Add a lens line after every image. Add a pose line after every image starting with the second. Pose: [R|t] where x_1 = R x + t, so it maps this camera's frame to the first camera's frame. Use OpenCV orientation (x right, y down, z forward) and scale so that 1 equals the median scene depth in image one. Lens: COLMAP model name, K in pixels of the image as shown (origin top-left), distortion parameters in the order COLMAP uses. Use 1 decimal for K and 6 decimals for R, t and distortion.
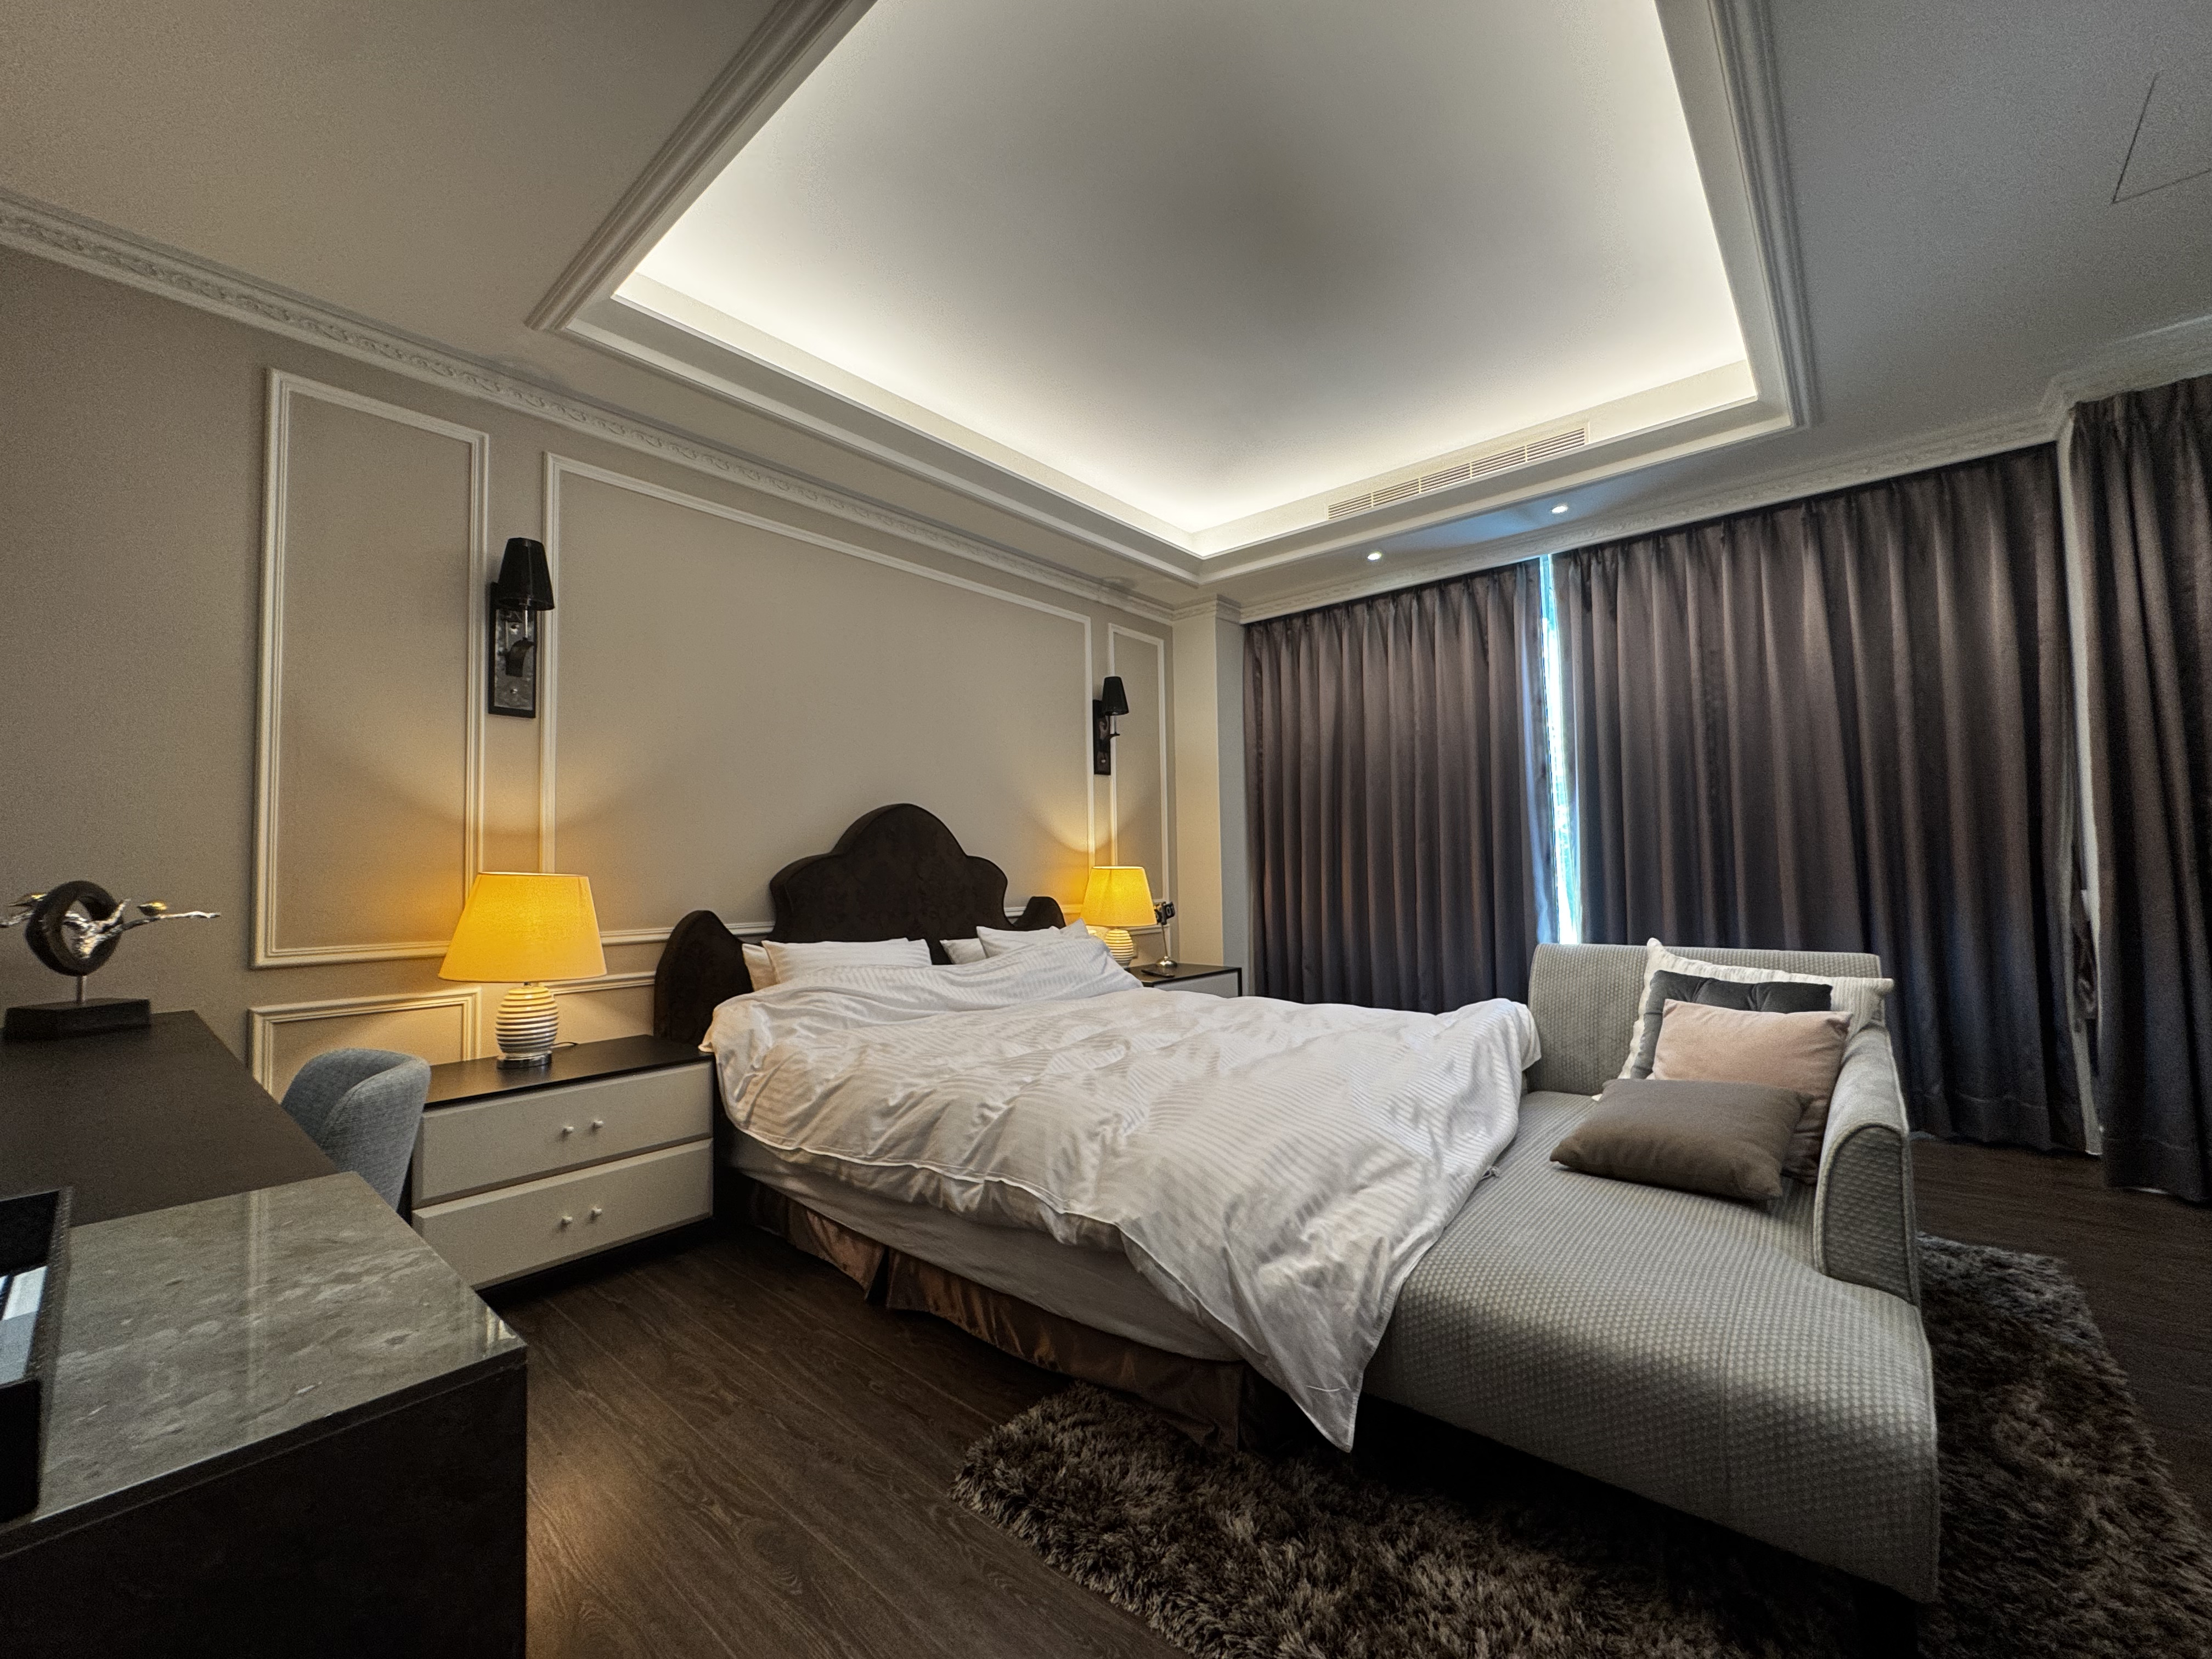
lens RADIAL K [[879.7, 0, 1106.1], [0, 879.7, 829.2], [0, 0, 1]] dist [-0.008847, 0.000102]
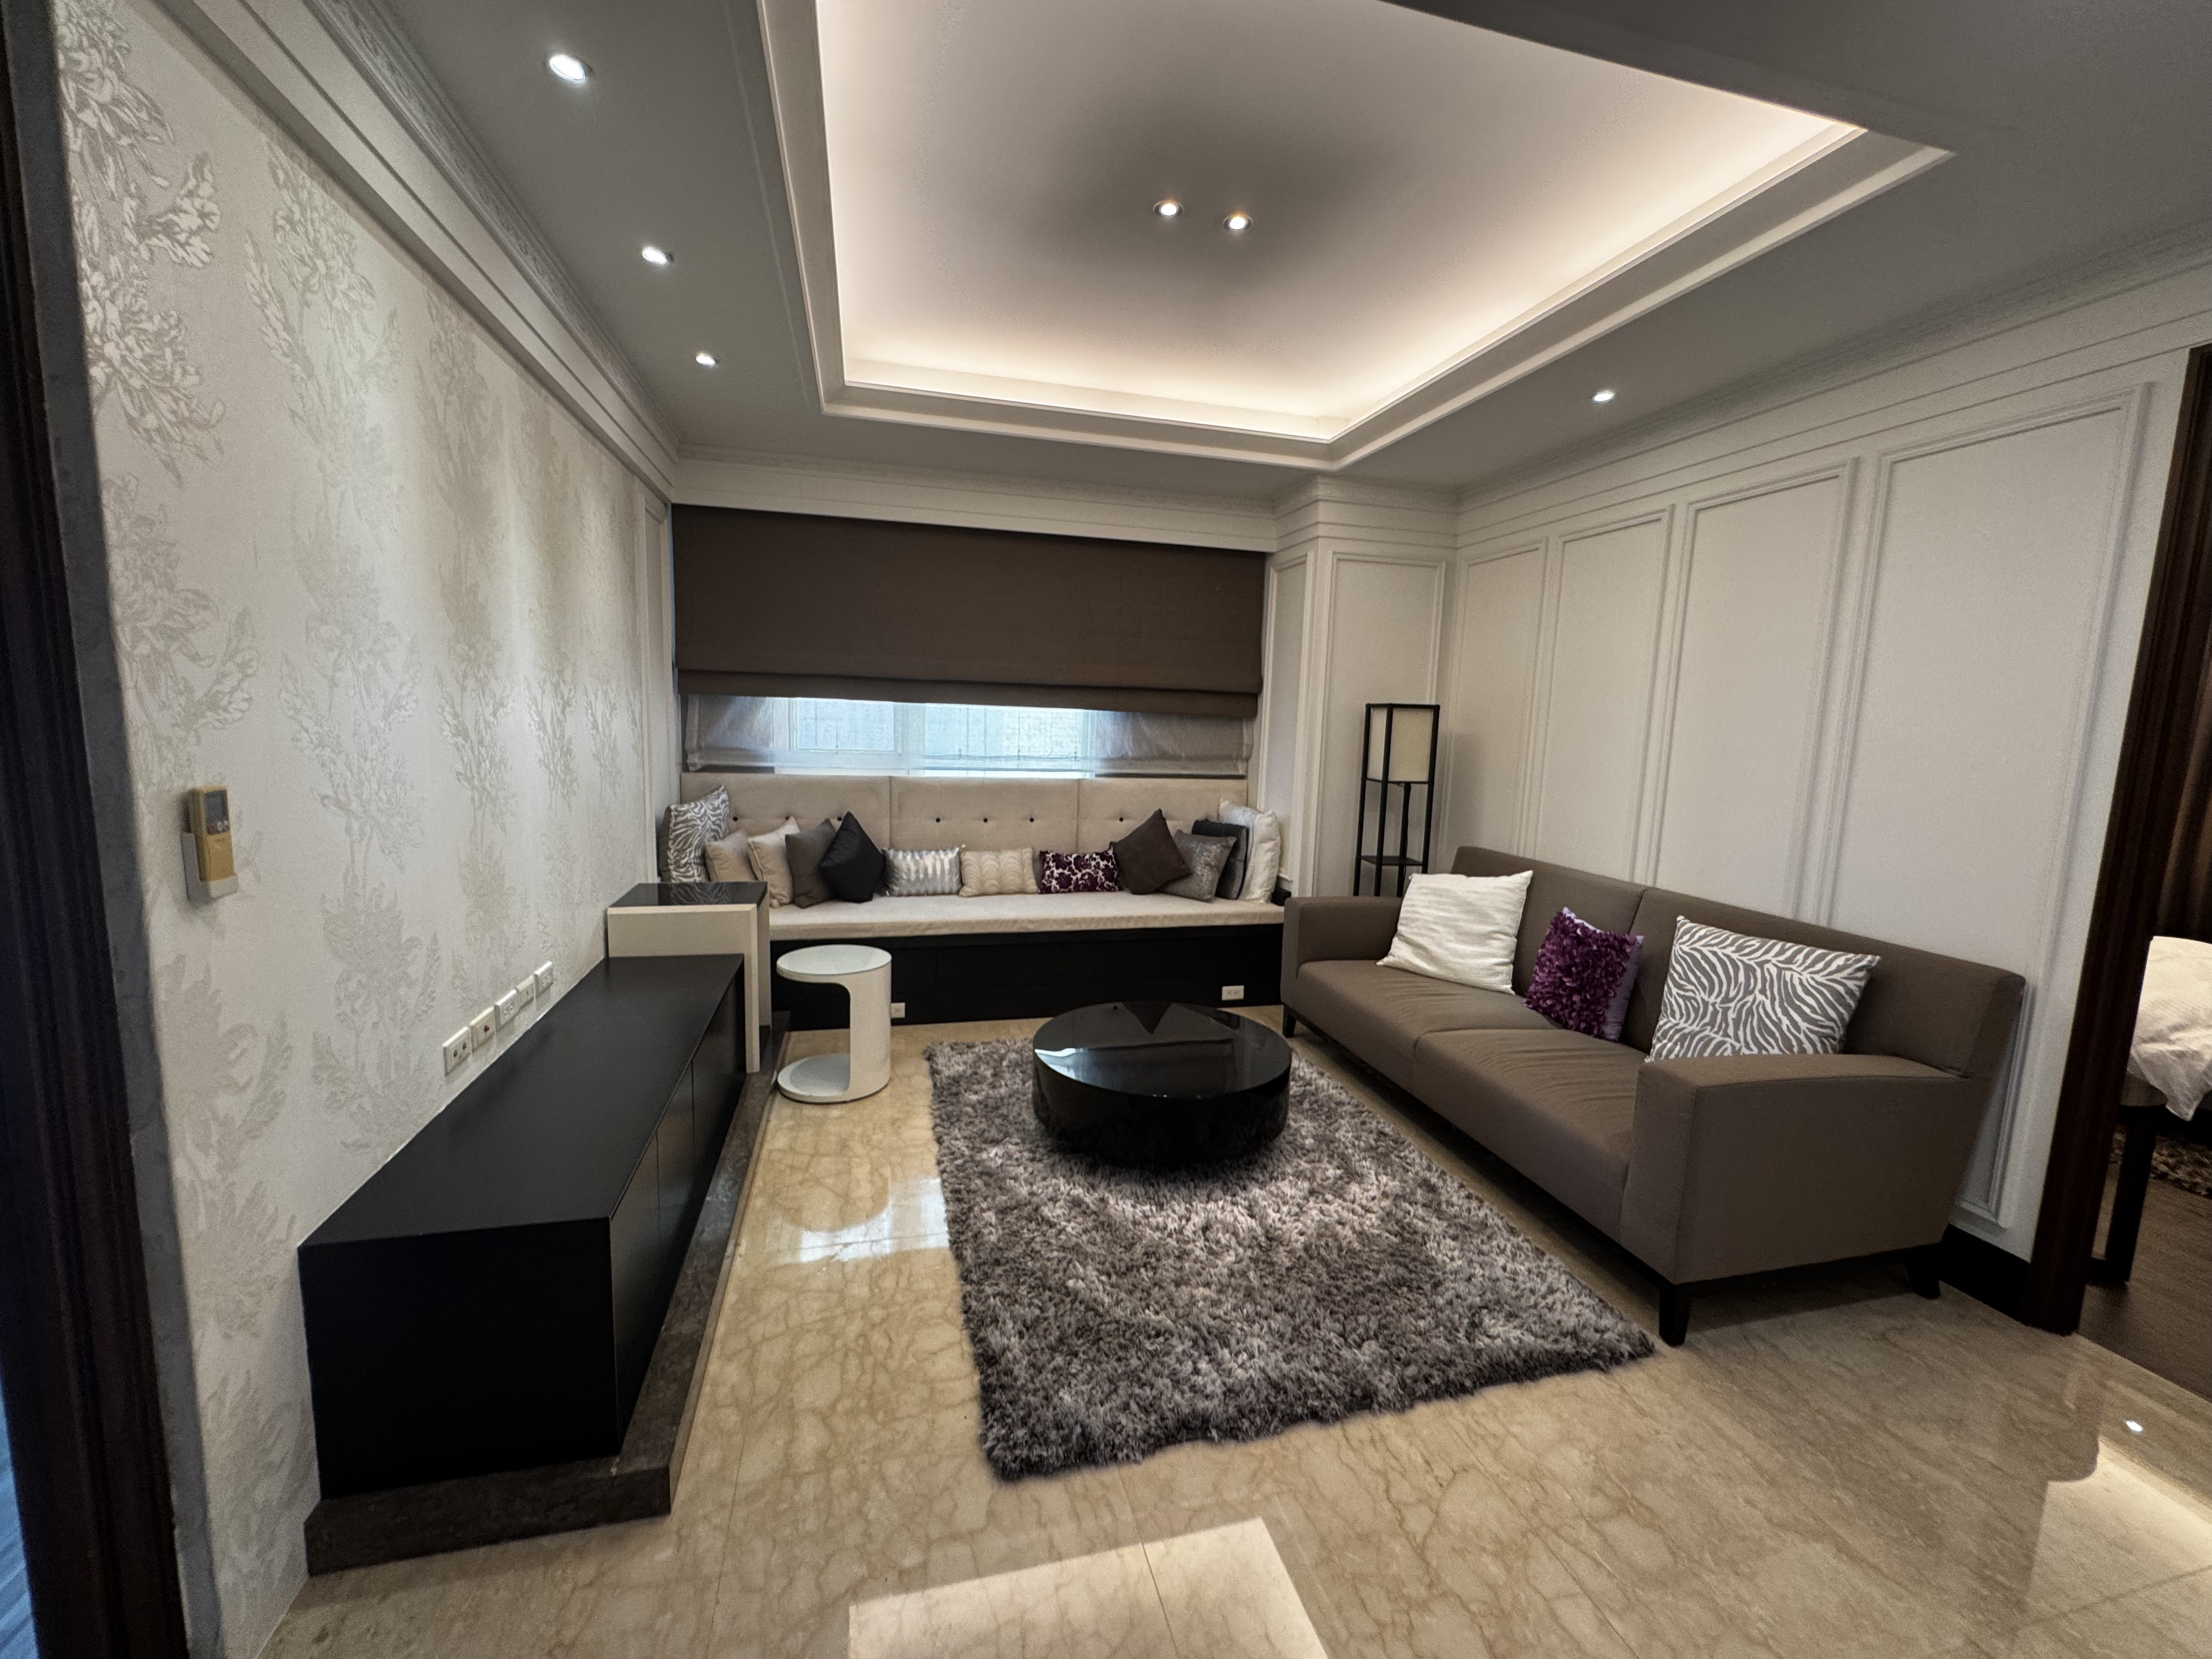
lens RADIAL K [[879.7, 0, 1101.1], [0, 879.7, 830.0], [0, 0, 1]] dist [-0.008847, 0.000102]
pose [[0.818577, 0.114040, -0.562962, -0.805563], [-0.017573, 0.984606, 0.173902, -0.372760], [0.574128, -0.132459, 0.807980, -2.218449]]
